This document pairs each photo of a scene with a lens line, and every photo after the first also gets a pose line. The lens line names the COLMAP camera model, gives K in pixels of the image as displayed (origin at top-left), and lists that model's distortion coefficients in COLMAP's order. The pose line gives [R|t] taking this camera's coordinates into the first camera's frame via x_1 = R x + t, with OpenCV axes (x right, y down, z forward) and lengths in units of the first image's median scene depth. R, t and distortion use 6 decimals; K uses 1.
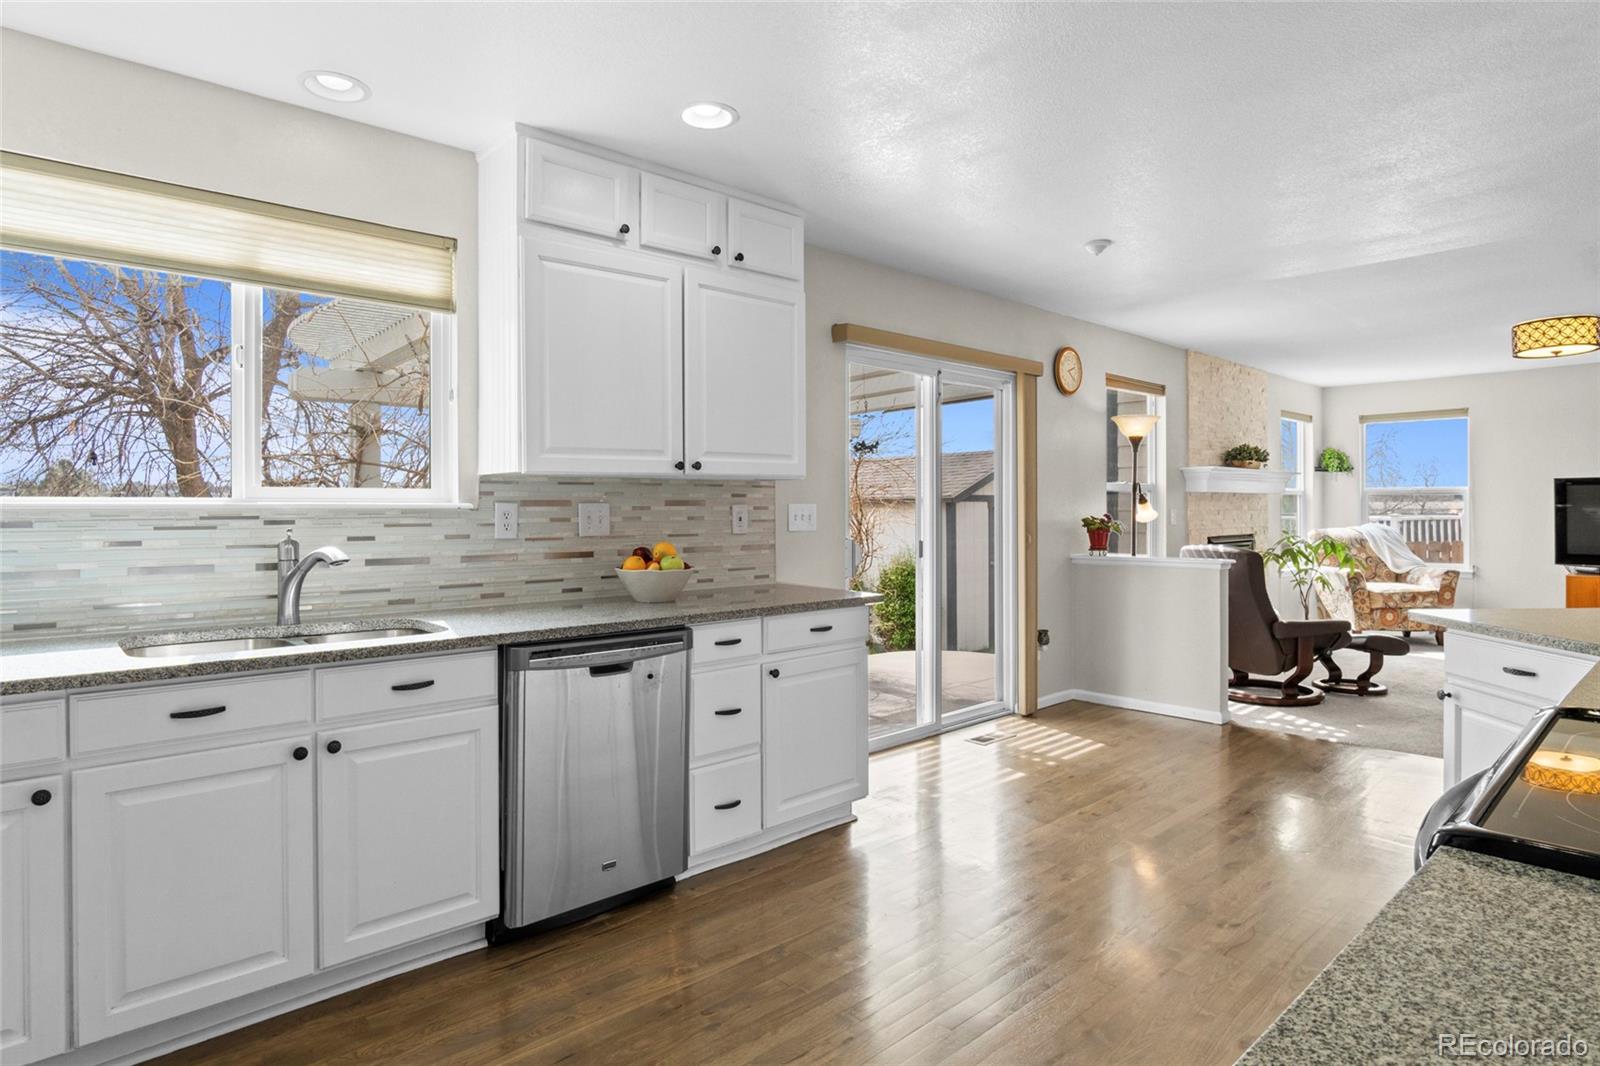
lens RADIAL K [[867.4, 0, 796.0], [0, 867.4, 509.2], [0, 0, 1]] dist [-0.030634, 0.002235]
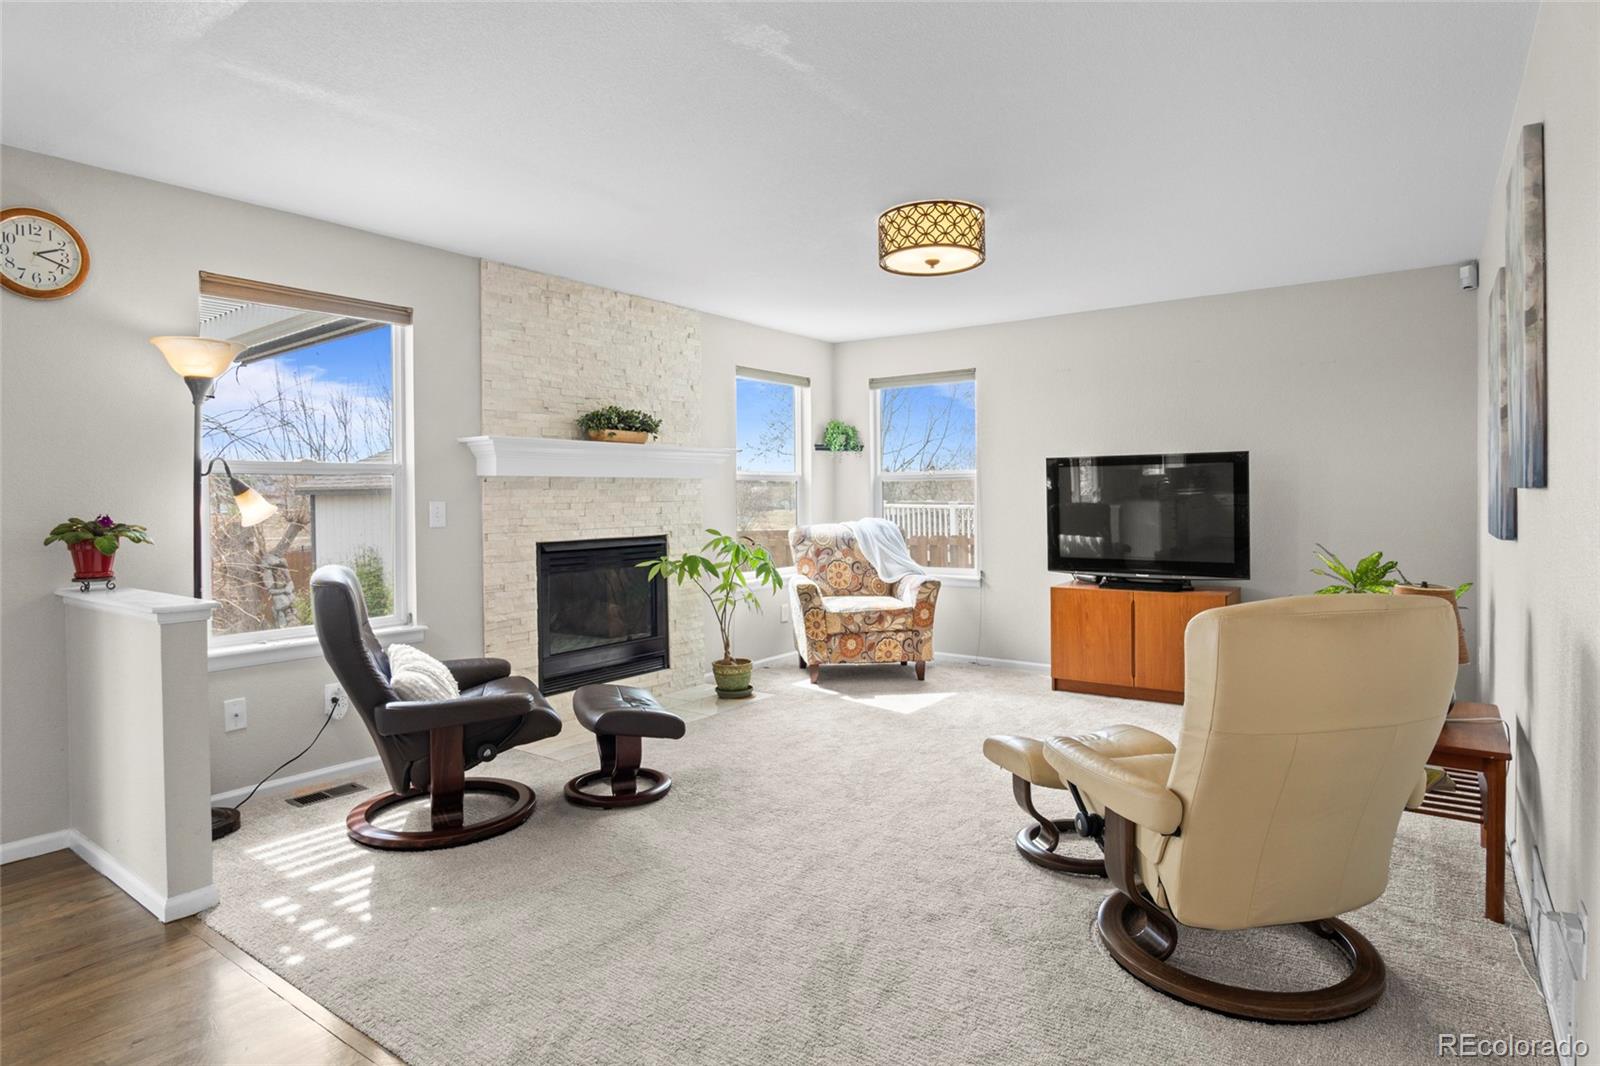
lens RADIAL K [[871.3, 0, 804.4], [0, 871.3, 499.9], [0, 0, 1]] dist [-0.019758, 0.000349]
pose [[0.977537, -0.006241, 0.210671, 0.521910], [0.005751, 0.999979, 0.002938, -0.002274], [-0.210685, -0.001661, 0.977553, 0.284082]]
